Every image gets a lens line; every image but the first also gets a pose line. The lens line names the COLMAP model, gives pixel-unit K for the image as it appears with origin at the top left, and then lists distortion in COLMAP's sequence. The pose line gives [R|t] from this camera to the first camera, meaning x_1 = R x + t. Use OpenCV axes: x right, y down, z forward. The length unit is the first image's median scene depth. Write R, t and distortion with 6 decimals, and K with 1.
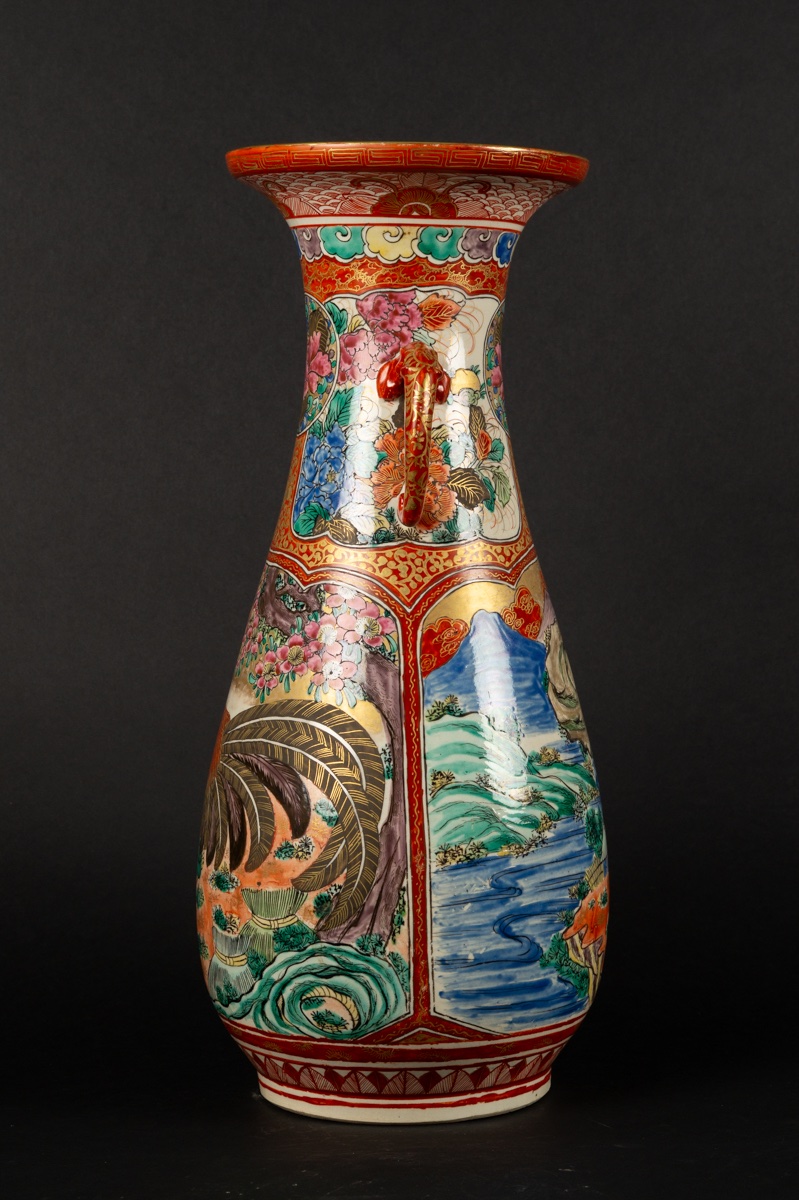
lens RADIAL K [[2910.2, 0, 399.5], [0, 2910.2, 600.0], [0, 0, 1]] dist [0.013868, -0.263505]
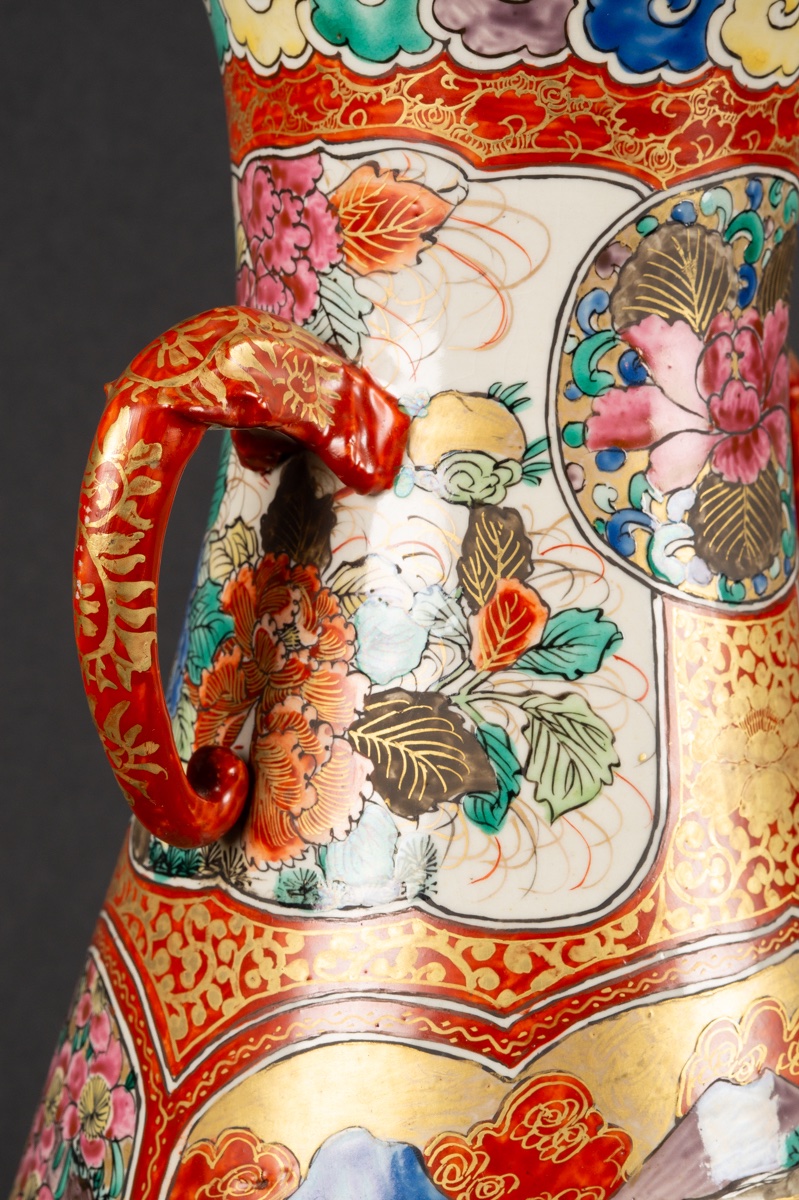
lens RADIAL K [[2910.2, 0, 399.5], [0, 2910.2, 600.0], [0, 0, 1]] dist [0.013868, -0.263505]
pose [[0.680484, 0.111418, -0.724243, 0.261759], [-0.080032, 0.993761, 0.077685, -0.081603], [0.728380, 0.005099, 0.685155, 0.772600]]
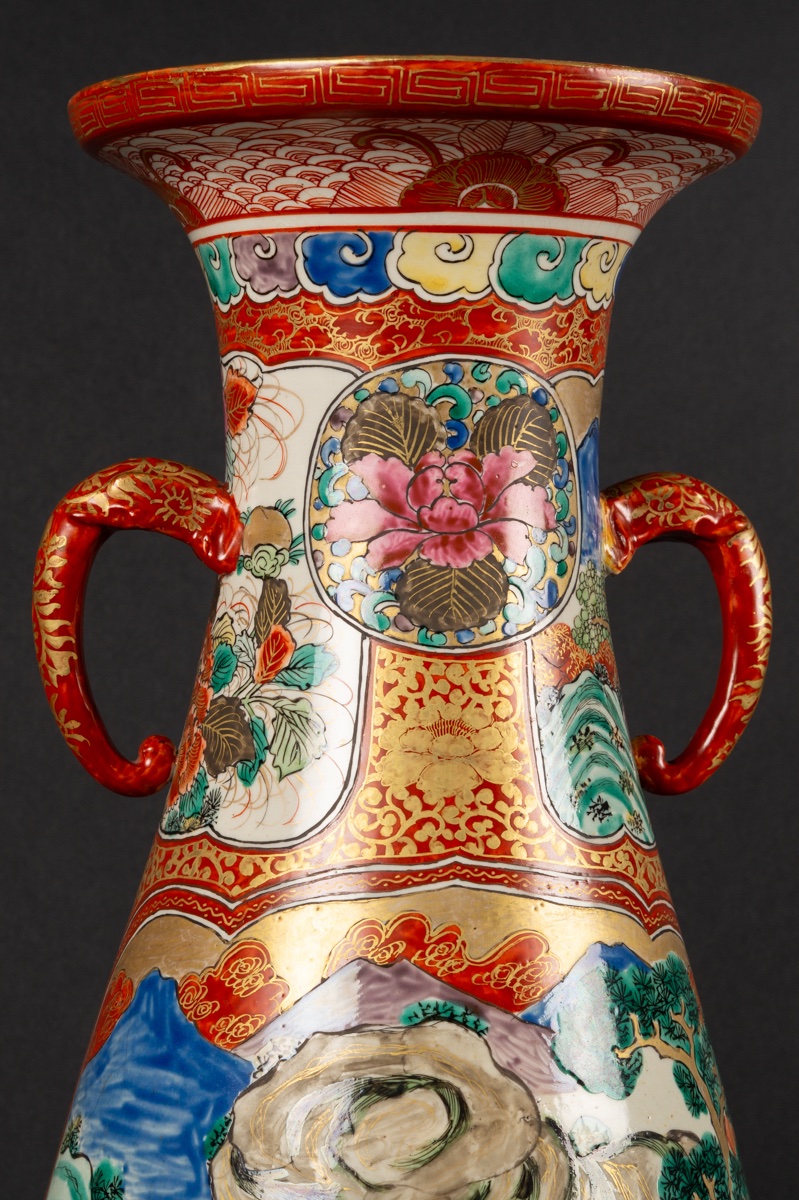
lens RADIAL K [[2910.2, 0, 399.5], [0, 2910.2, 600.0], [0, 0, 1]] dist [0.013868, -0.263505]
pose [[0.083856, 0.008856, -0.996439, 0.544765], [-0.082421, 0.996596, 0.001921, -0.066279], [0.993063, 0.081966, 0.084301, 0.987826]]
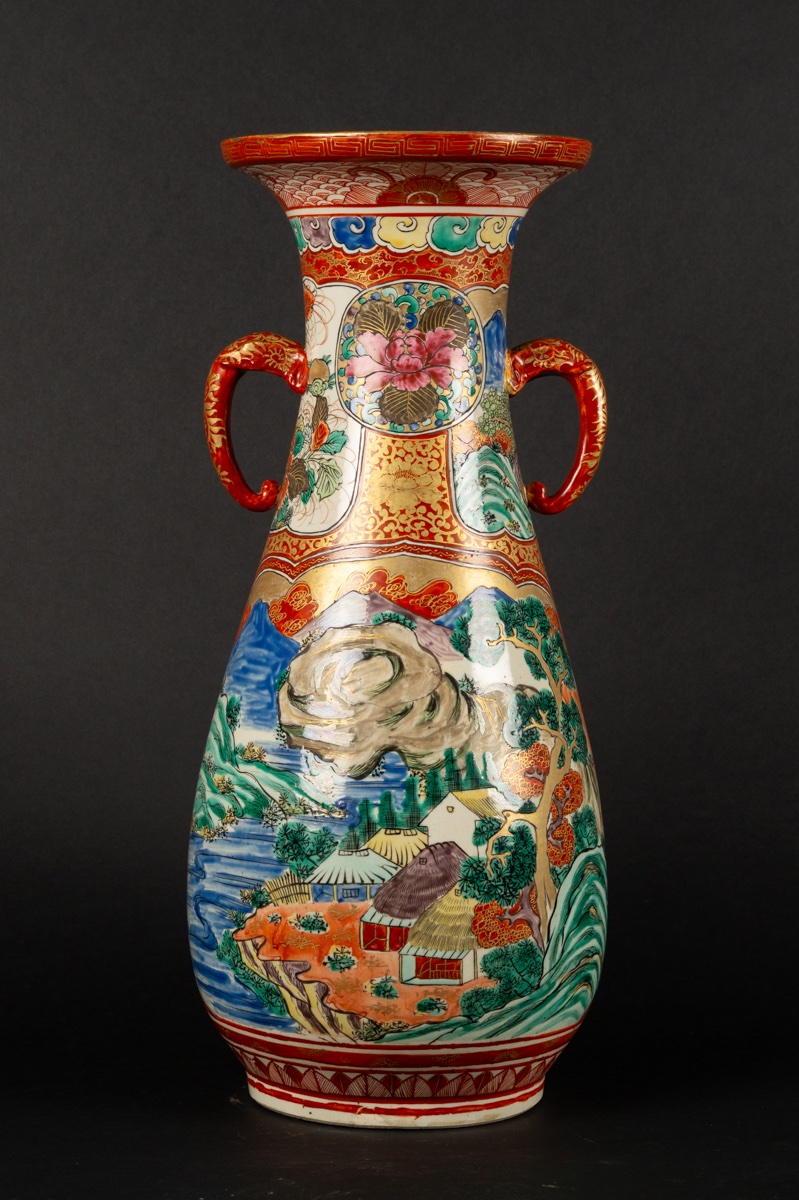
lens RADIAL K [[2910.2, 0, 399.5], [0, 2910.2, 600.0], [0, 0, 1]] dist [0.013868, -0.263505]
pose [[-0.088526, 0.074072, -0.993316, 1.015838], [-0.082109, 0.993295, 0.081388, -0.081339], [0.992684, 0.088766, -0.081850, 1.123025]]
